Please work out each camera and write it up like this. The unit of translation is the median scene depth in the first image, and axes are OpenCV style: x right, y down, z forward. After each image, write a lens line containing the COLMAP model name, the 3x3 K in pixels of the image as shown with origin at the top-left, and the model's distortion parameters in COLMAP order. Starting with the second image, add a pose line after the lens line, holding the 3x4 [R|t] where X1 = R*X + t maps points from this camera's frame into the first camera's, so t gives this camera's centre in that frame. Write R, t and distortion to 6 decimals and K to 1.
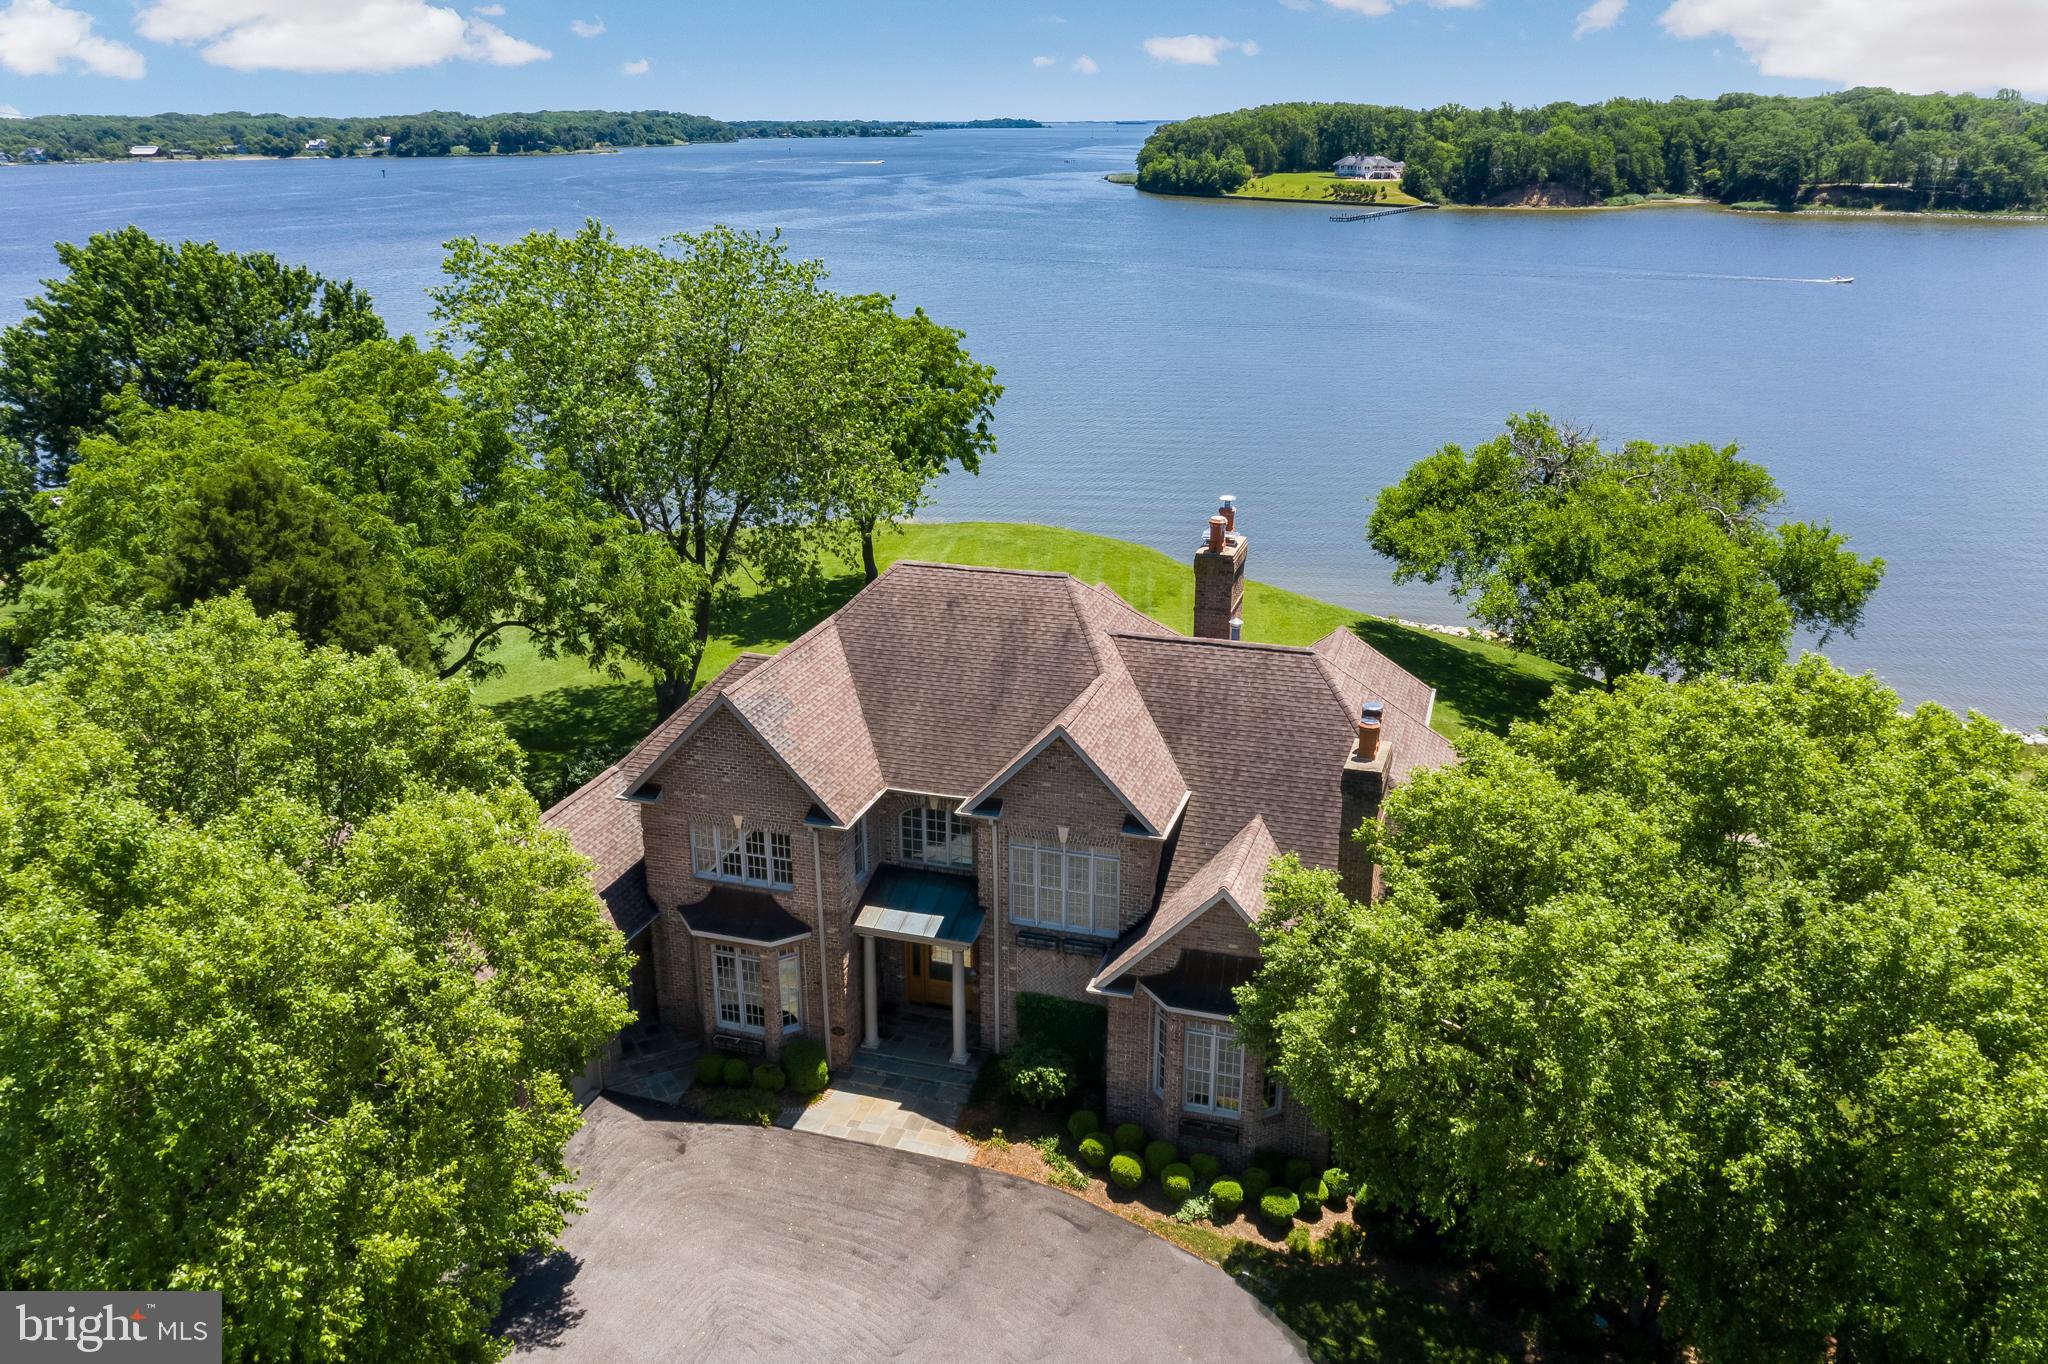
lens RADIAL K [[1655.8, 0, 1024.0], [0, 1655.8, 682.0], [0, 0, 1]] dist [0.001379, -0.000698]
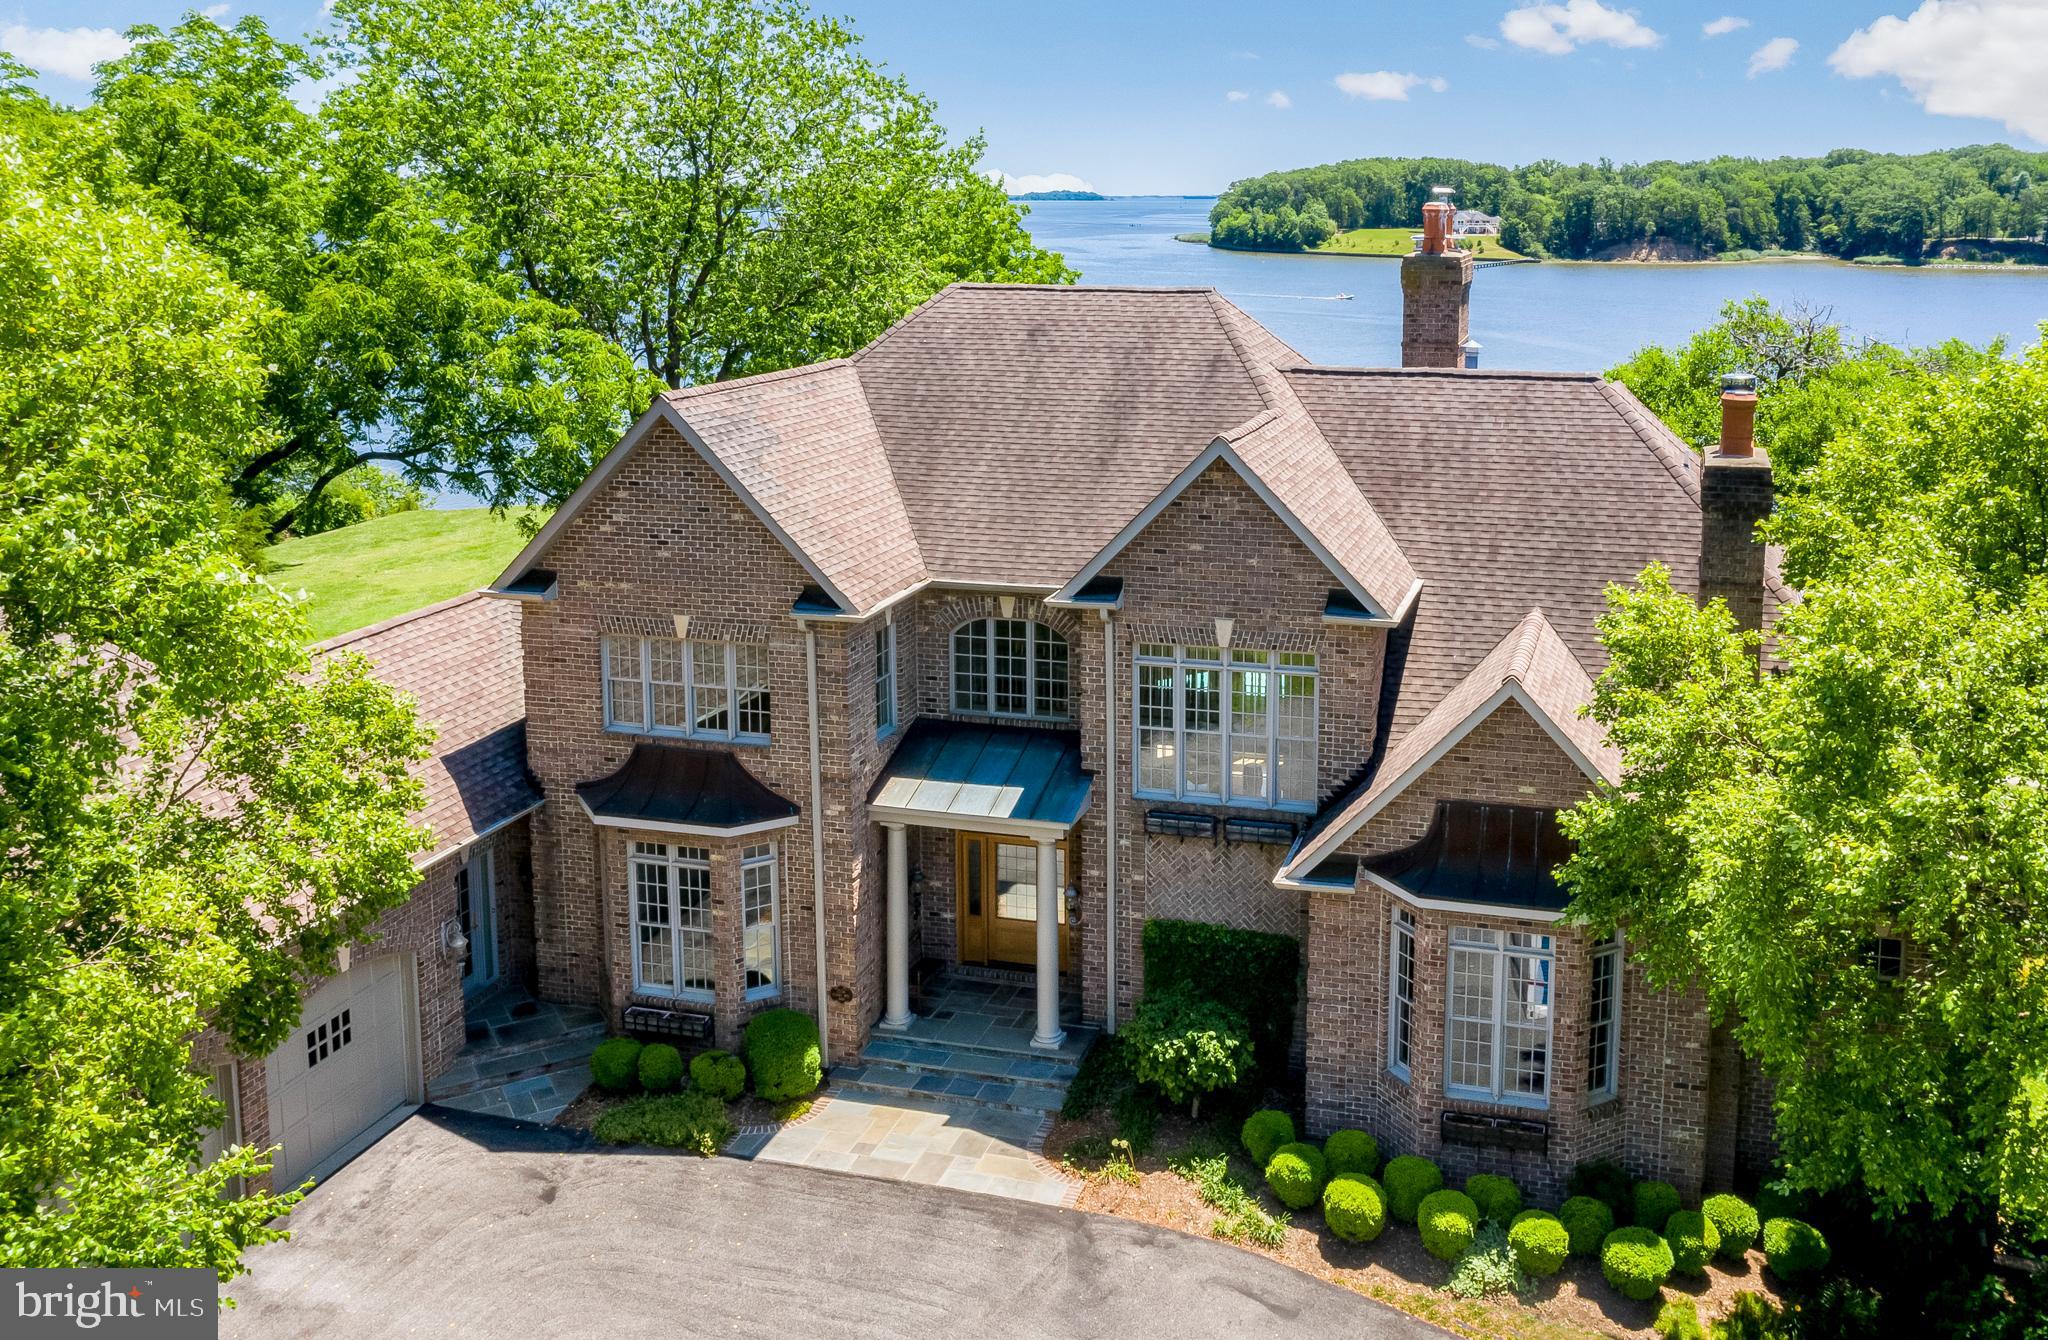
lens RADIAL K [[1553.3, 0, 1135.5], [0, 1553.3, 668.0], [0, 0, 1]] dist [-0.003868, 0.002948]
pose [[0.998601, -0.000438, 0.052872, -0.037148], [0.011366, 0.978368, -0.206560, 0.213921], [-0.051638, 0.206872, 0.977004, 0.435330]]
